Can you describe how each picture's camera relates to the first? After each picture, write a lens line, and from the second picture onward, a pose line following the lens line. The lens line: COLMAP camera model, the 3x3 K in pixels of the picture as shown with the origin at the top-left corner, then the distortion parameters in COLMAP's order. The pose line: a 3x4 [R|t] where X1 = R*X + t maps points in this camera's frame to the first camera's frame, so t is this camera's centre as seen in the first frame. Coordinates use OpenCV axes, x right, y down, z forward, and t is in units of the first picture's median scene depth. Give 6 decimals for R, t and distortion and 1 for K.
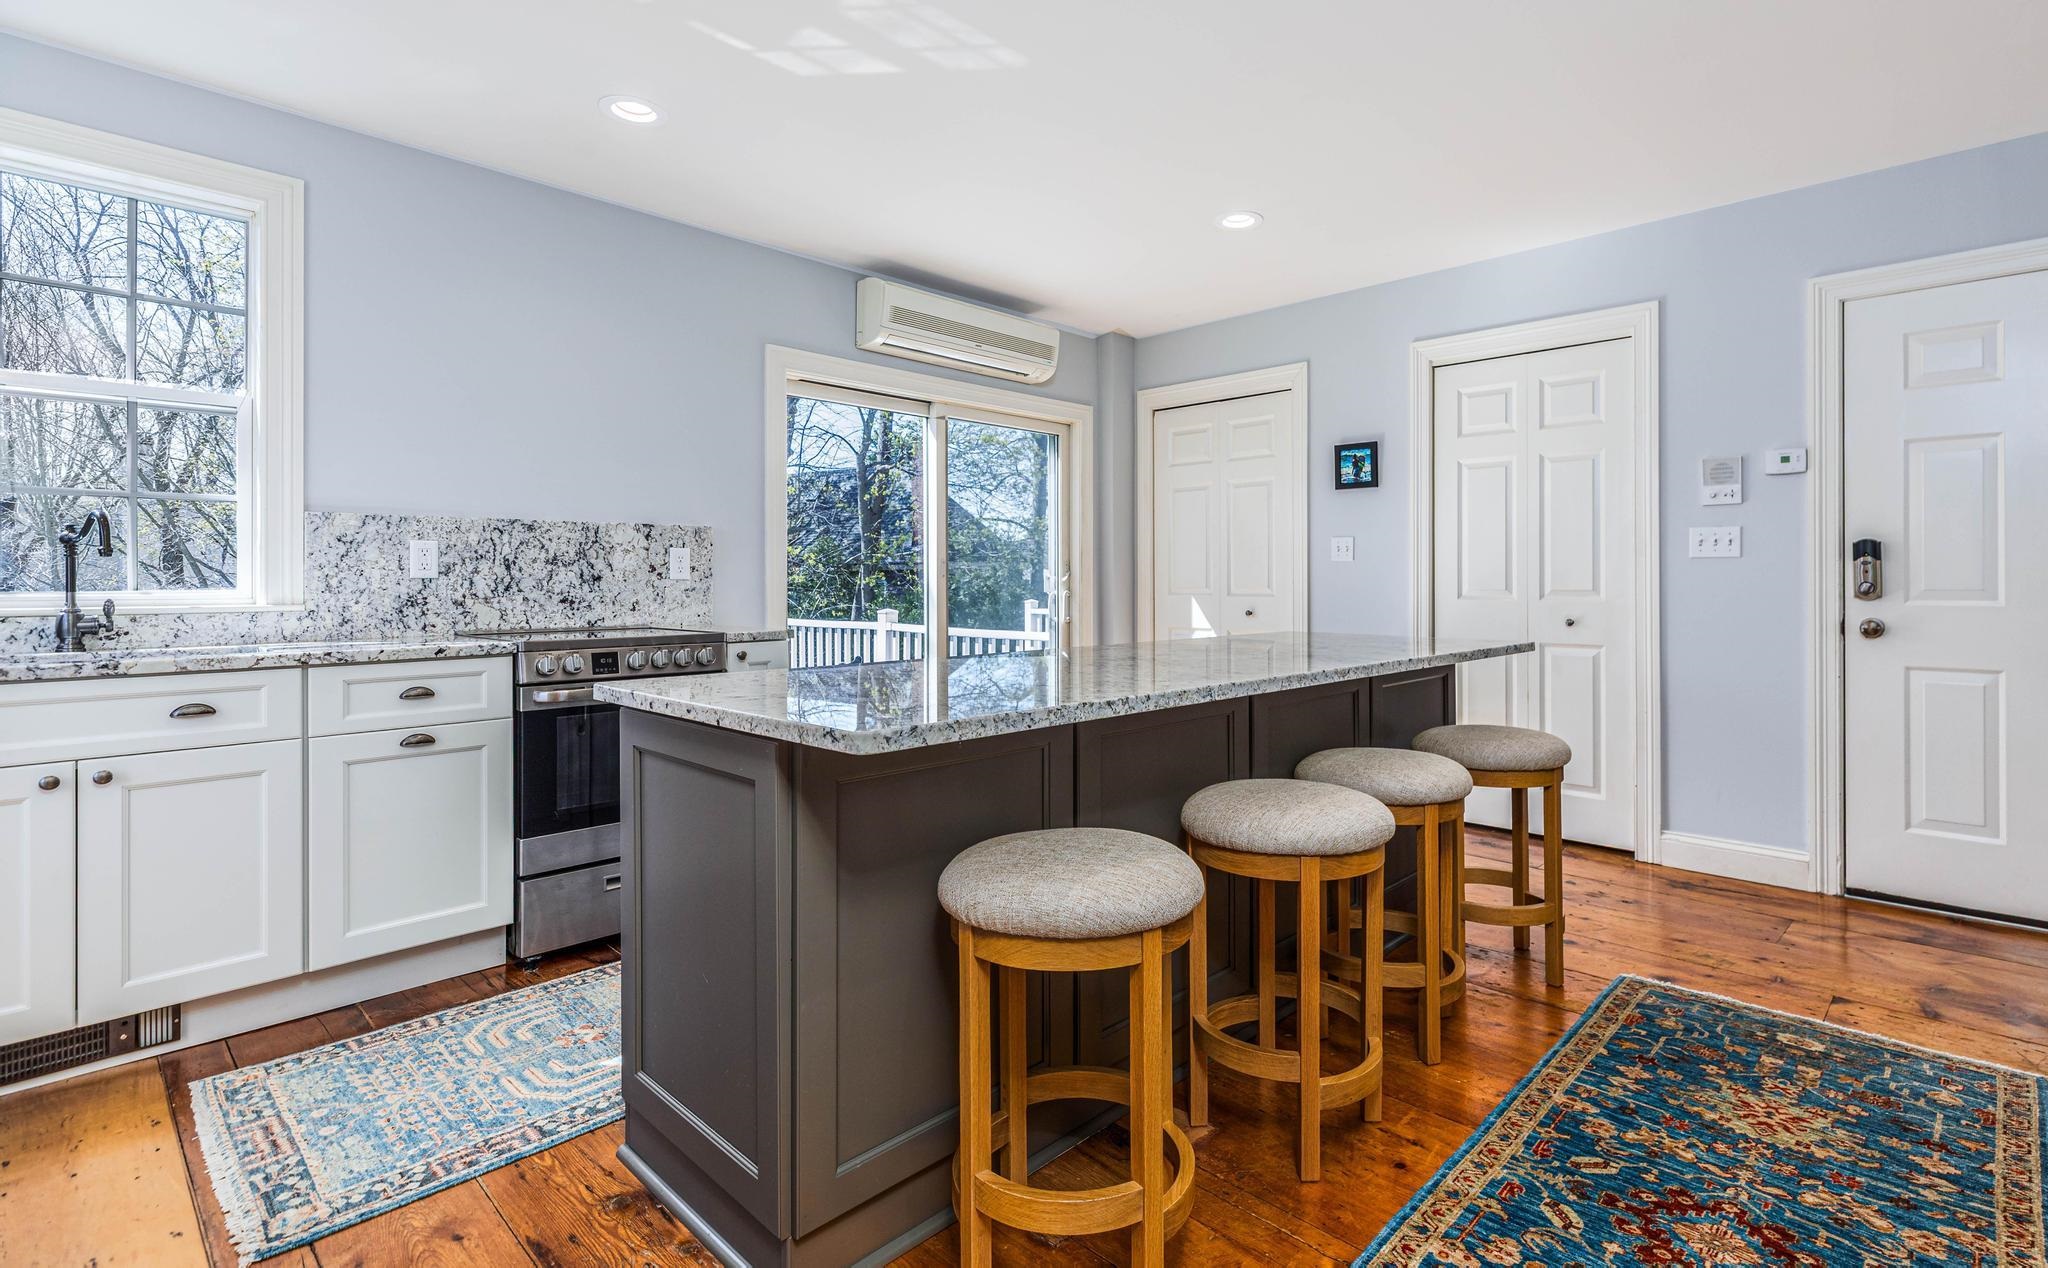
lens RADIAL K [[980.6, 0, 1095.9], [0, 980.6, 576.6], [0, 0, 1]] dist [0.012155, -0.000489]
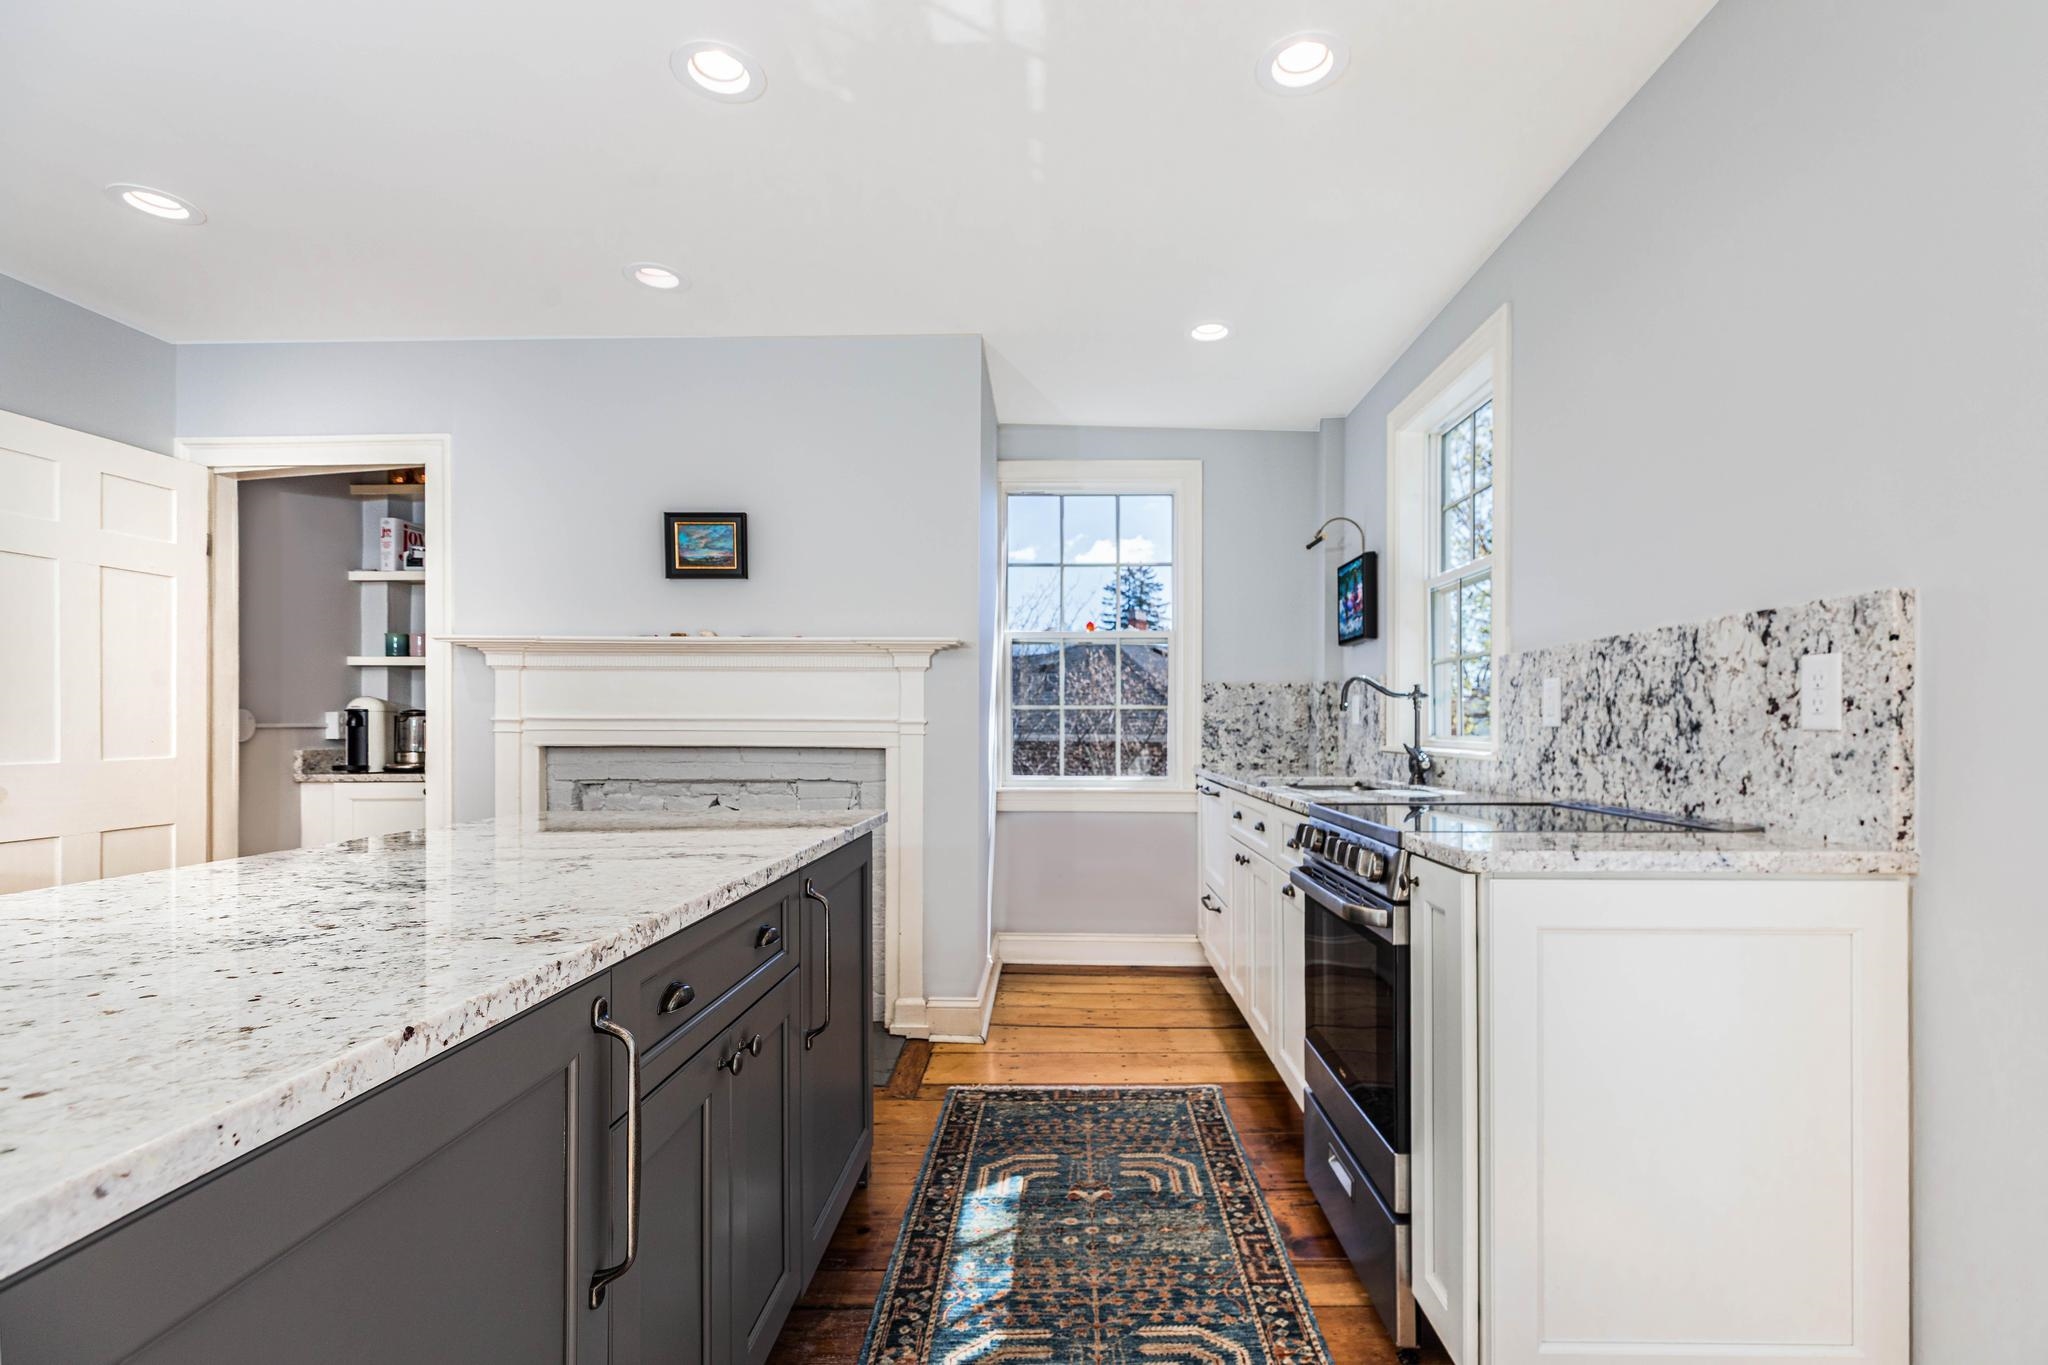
lens RADIAL K [[894.5, 0, 1034.1], [0, 894.5, 728.8], [0, 0, 1]] dist [-0.000082, -0.000226]
pose [[-0.741430, 0.009113, -0.670969, 0.101519], [0.011382, 0.999935, 0.001005, -0.002313], [0.670934, -0.006892, -0.741485, 1.341888]]
